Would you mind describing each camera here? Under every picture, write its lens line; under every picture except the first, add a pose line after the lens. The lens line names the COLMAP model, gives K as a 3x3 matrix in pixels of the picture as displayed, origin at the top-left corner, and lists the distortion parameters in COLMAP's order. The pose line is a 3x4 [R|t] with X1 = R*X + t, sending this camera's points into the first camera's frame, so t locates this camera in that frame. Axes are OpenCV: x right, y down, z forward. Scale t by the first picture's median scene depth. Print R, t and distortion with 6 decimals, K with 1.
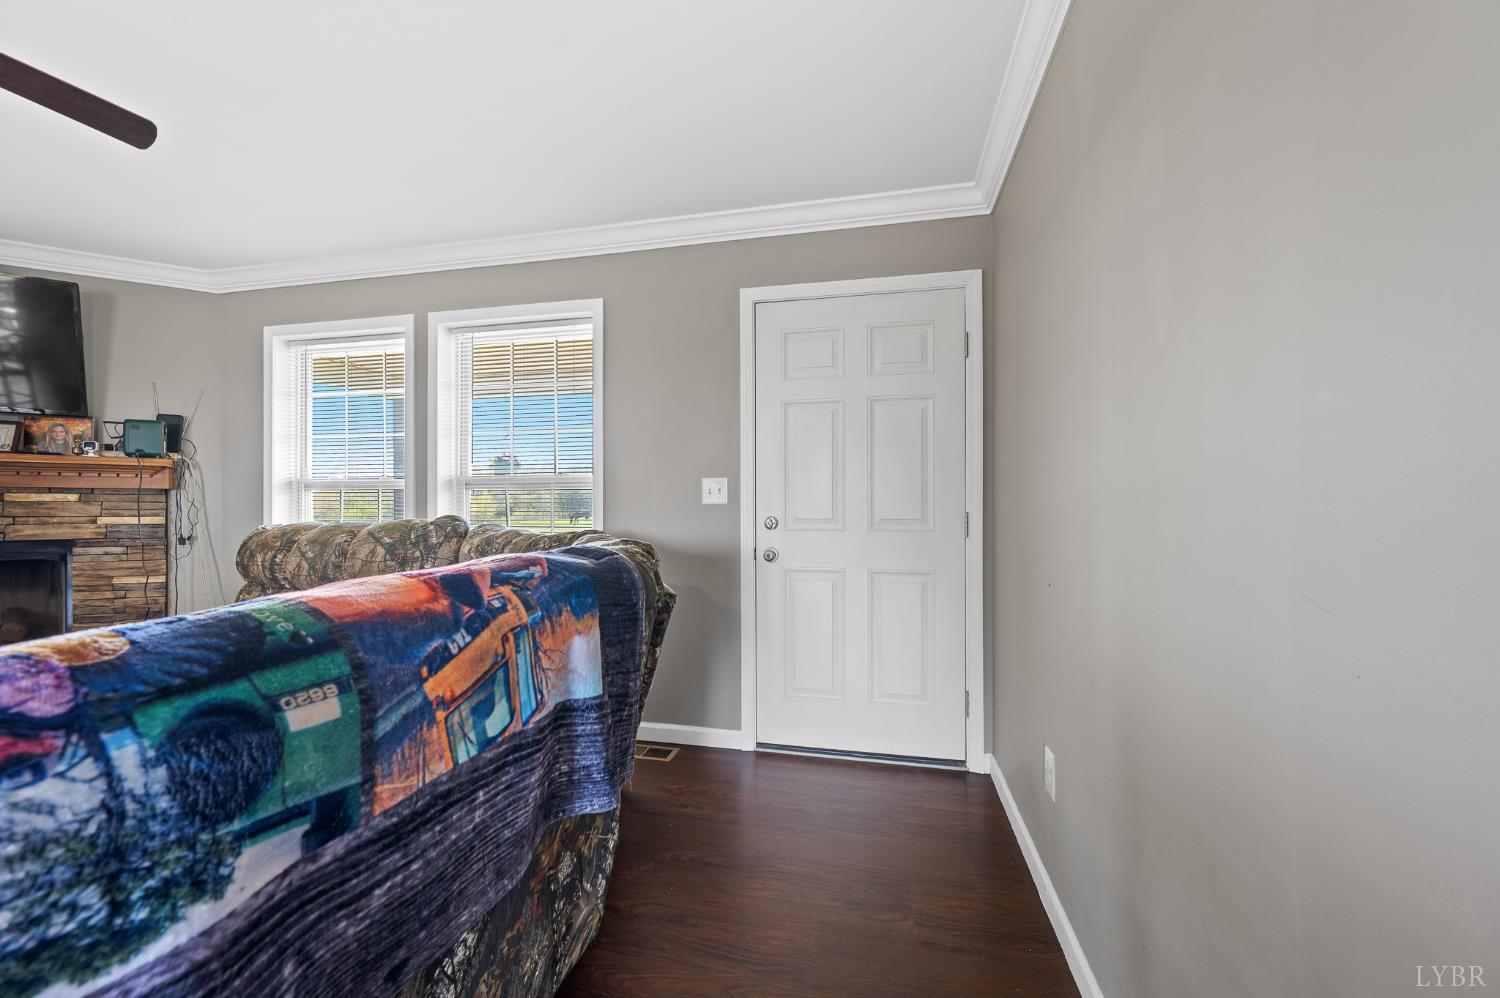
lens RADIAL K [[596.7, 0, 750.0], [0, 596.7, 499.0], [0, 0, 1]] dist [-0.001042, -0.000013]
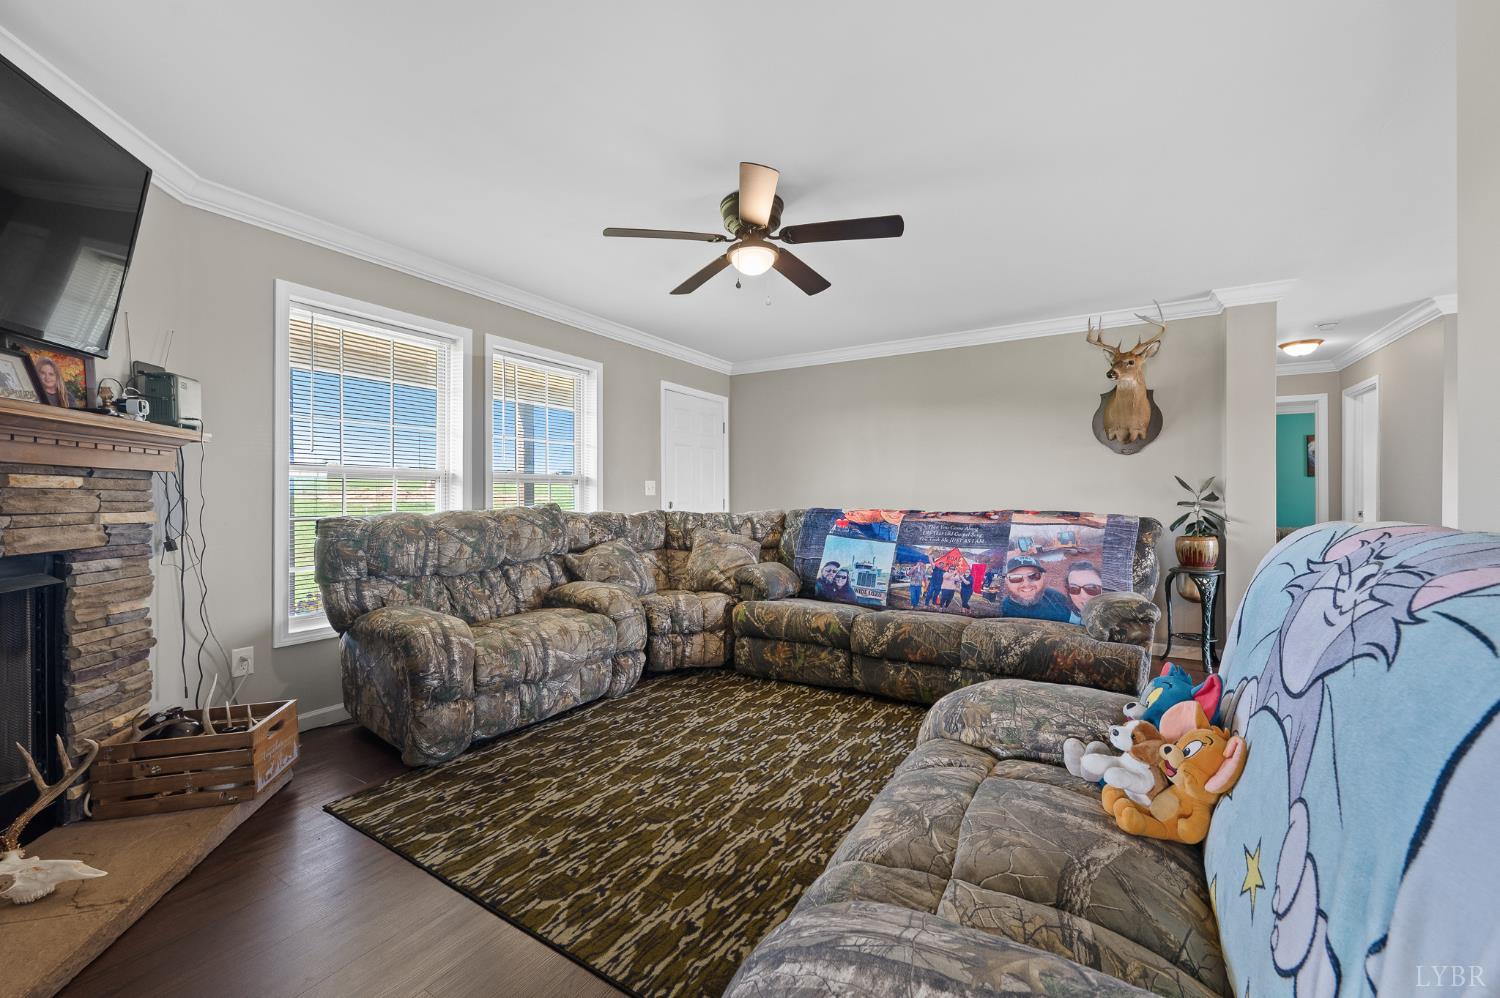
lens RADIAL K [[596.7, 0, 750.0], [0, 596.7, 499.0], [0, 0, 1]] dist [-0.001042, -0.000013]
pose [[0.317029, -0.002889, 0.948412, -1.506524], [-0.005059, 0.999976, 0.004737, 0.008143], [-0.948402, -0.006299, 0.317007, 0.128789]]
